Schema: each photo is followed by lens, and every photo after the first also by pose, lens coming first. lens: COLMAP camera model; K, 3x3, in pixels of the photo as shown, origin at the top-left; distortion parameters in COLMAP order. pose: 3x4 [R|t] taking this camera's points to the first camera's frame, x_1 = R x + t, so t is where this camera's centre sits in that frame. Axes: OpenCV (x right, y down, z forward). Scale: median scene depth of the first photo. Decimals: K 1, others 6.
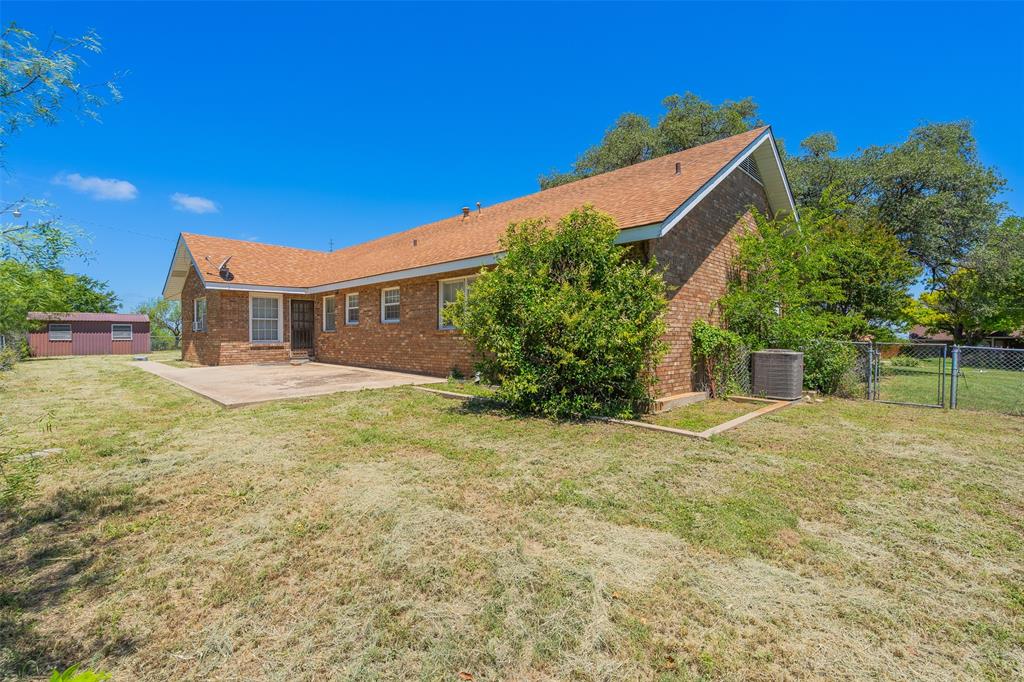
lens RADIAL K [[462.8, 0, 515.2], [0, 462.8, 339.0], [0, 0, 1]] dist [-0.014042, 0.002229]
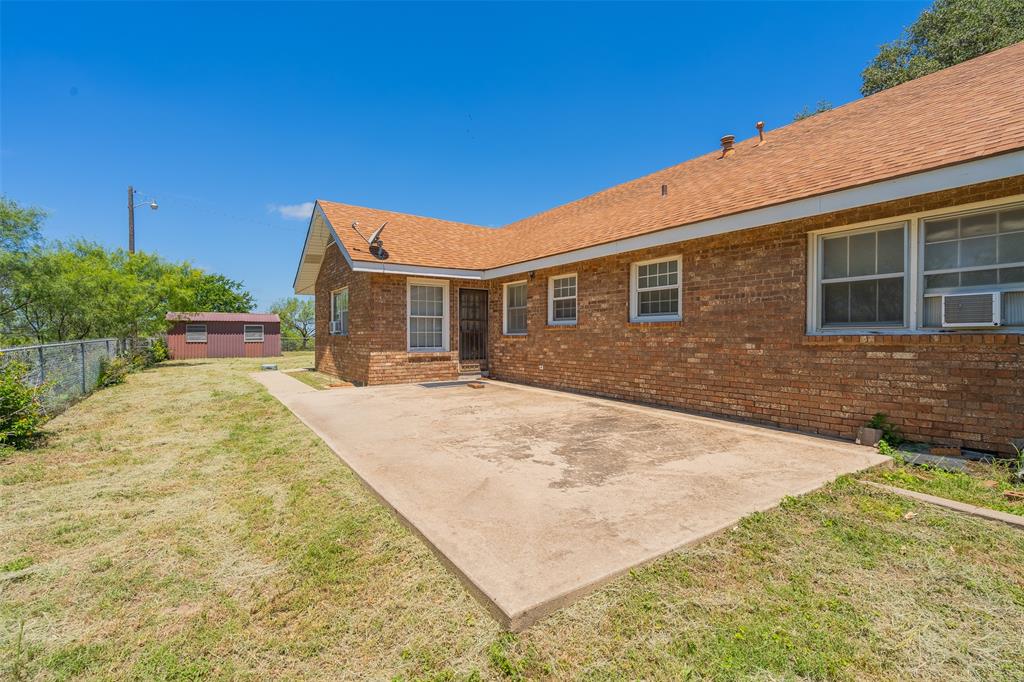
lens RADIAL K [[462.8, 0, 511.3], [0, 462.8, 338.6], [0, 0, 1]] dist [-0.014042, 0.002229]
pose [[0.978062, 0.003671, -0.208282, -0.268942], [-0.003546, 0.999993, 0.000978, -0.011760], [0.208285, -0.000218, 0.978068, 0.343623]]
